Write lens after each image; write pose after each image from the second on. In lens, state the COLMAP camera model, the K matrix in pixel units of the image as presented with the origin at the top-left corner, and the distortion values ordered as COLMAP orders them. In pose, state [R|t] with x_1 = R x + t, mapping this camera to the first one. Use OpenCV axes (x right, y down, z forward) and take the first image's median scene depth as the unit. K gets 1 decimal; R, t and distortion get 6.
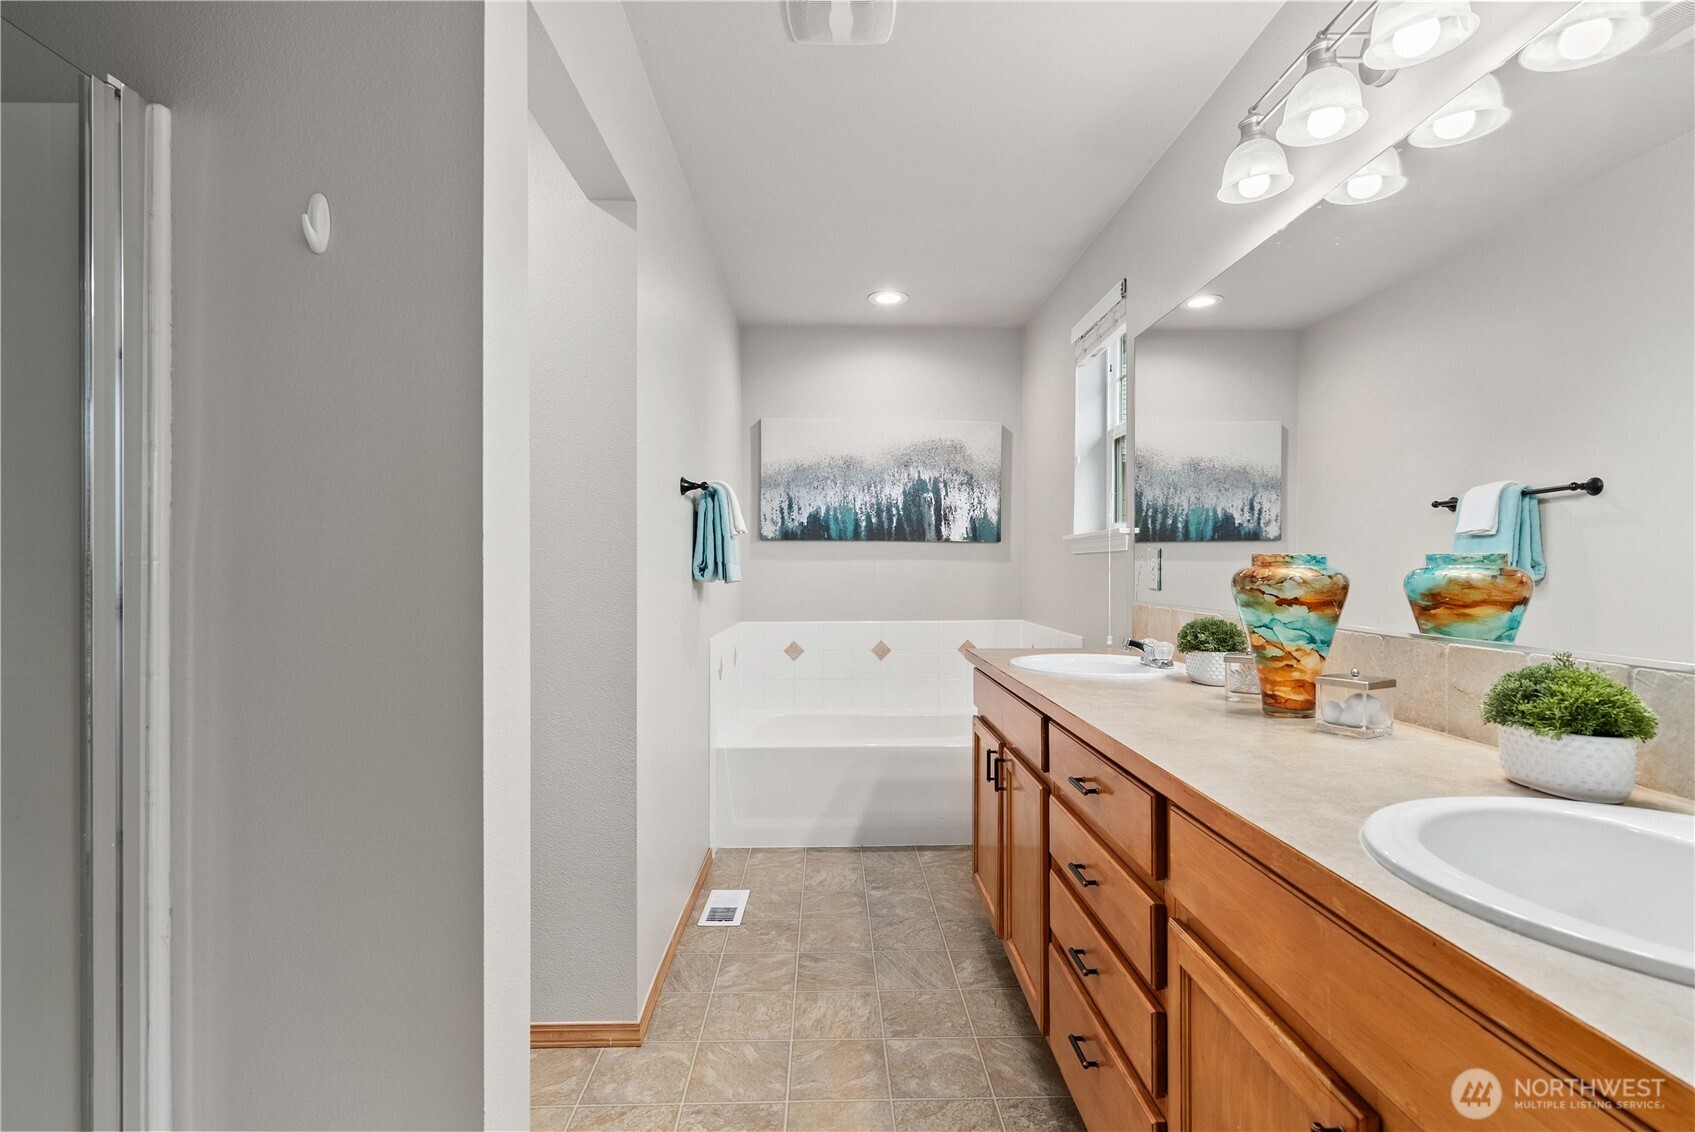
lens RADIAL K [[771.2, 0, 862.8], [0, 771.2, 566.4], [0, 0, 1]] dist [-0.001087, -0.000181]
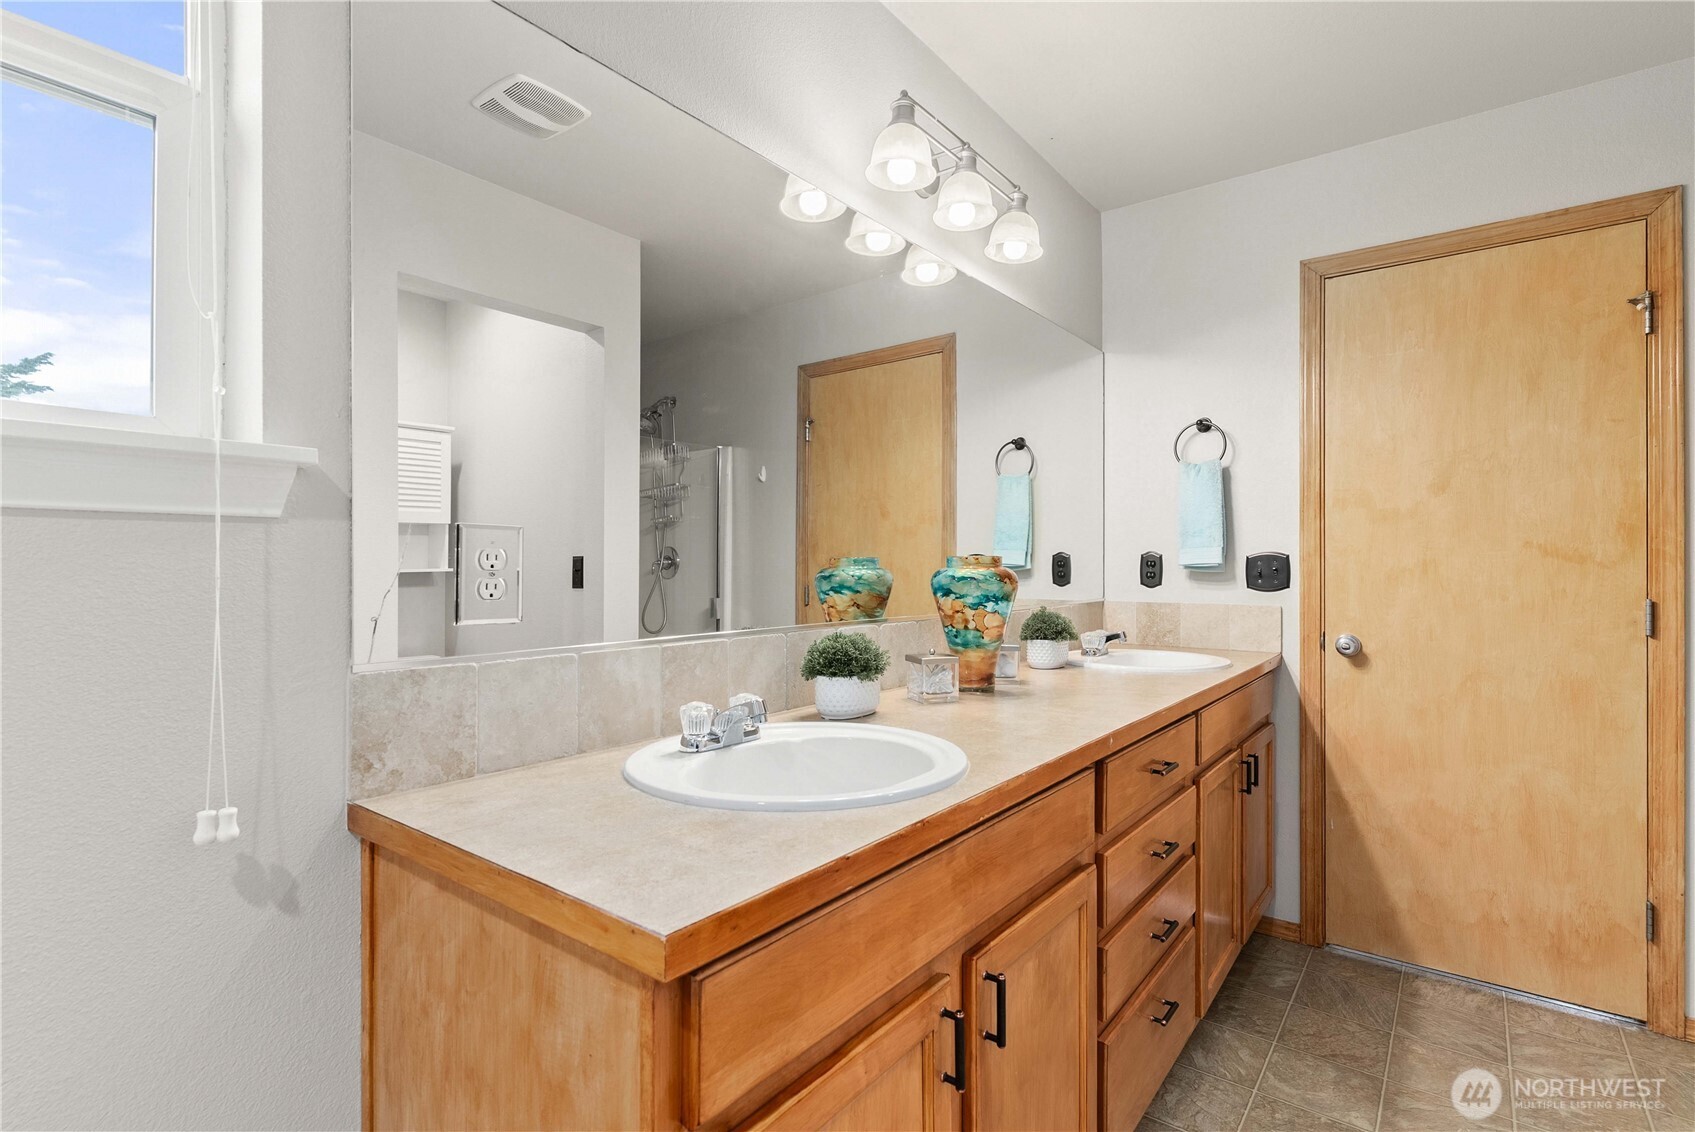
lens RADIAL K [[818.4, 0, 841.2], [0, 818.4, 569.8], [0, 0, 1]] dist [0.003258, -0.001155]
pose [[-0.766659, -0.000559, 0.642054, -0.101014], [-0.003778, 0.999986, -0.003641, 0.010075], [-0.642043, -0.005217, -0.766651, 2.131838]]
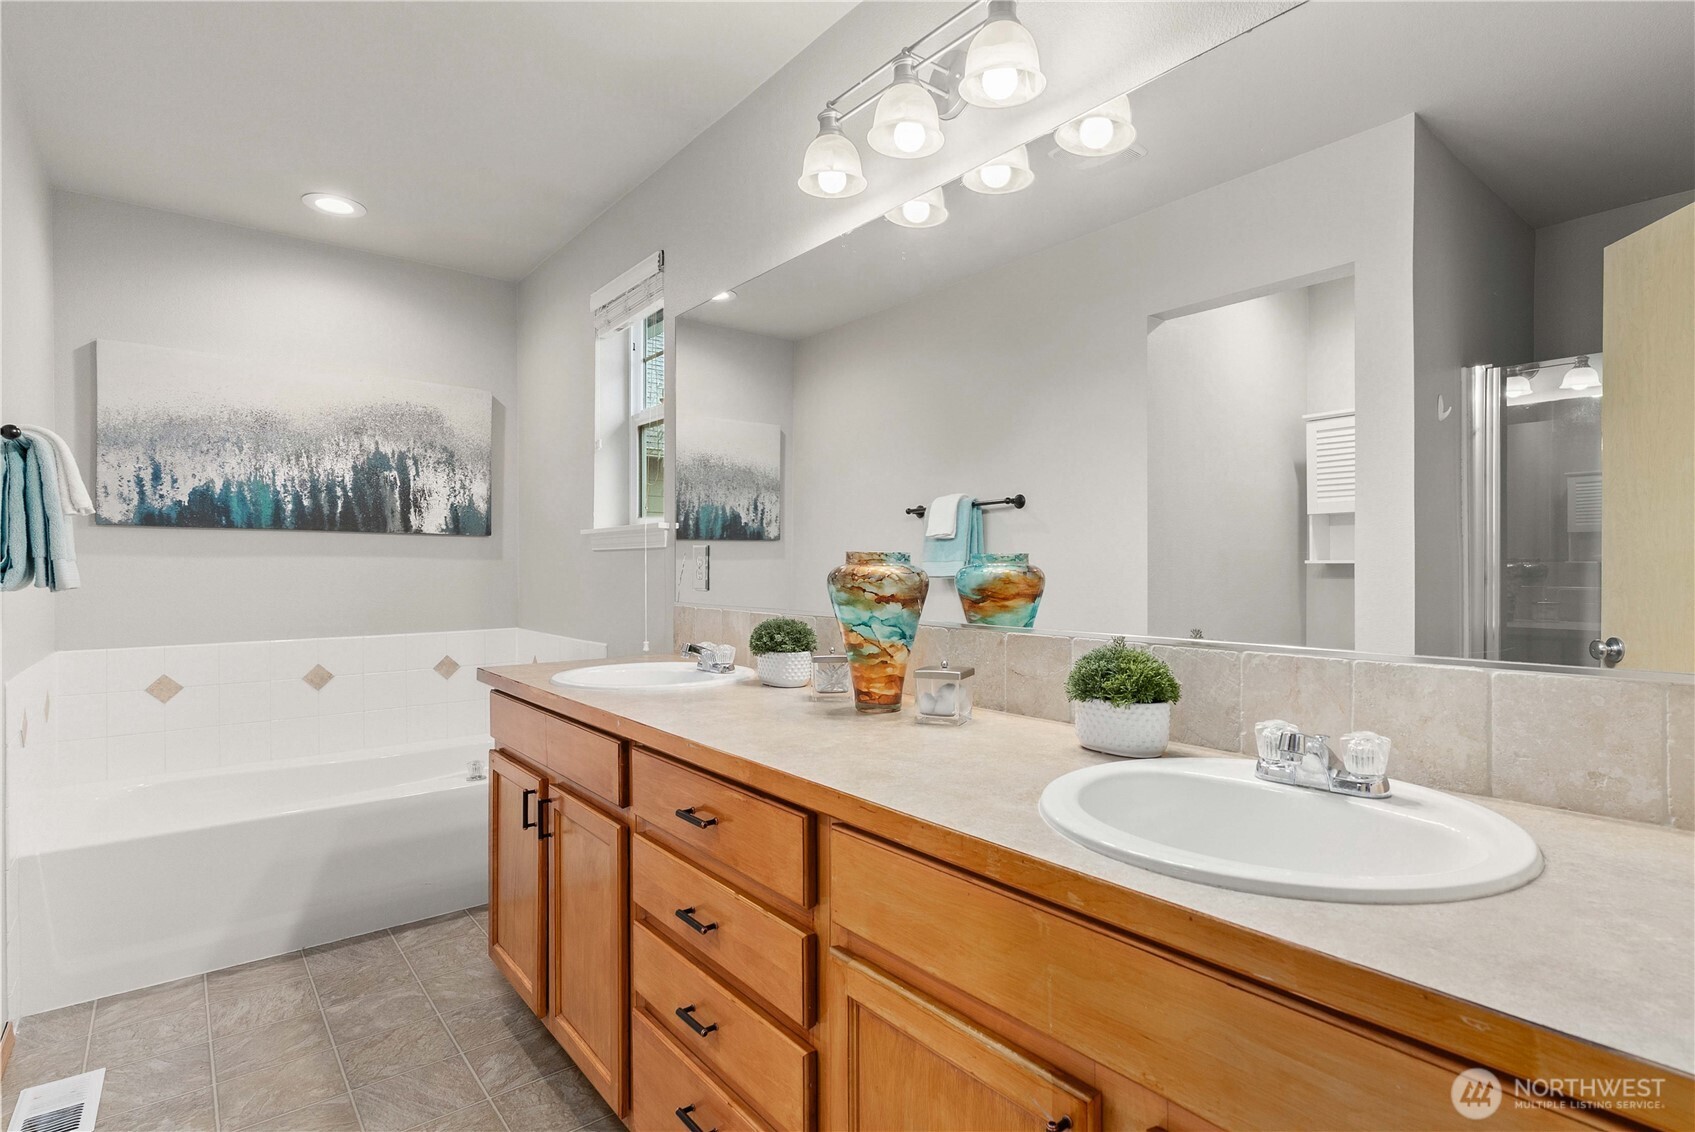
lens RADIAL K [[818.4, 0, 859.0], [0, 818.4, 570.7], [0, 0, 1]] dist [0.003258, -0.001155]
pose [[0.794286, -0.004040, 0.607531, -0.076968], [0.000083, 0.999979, 0.006542, 0.000878], [-0.607545, -0.005146, 0.794269, 0.097035]]
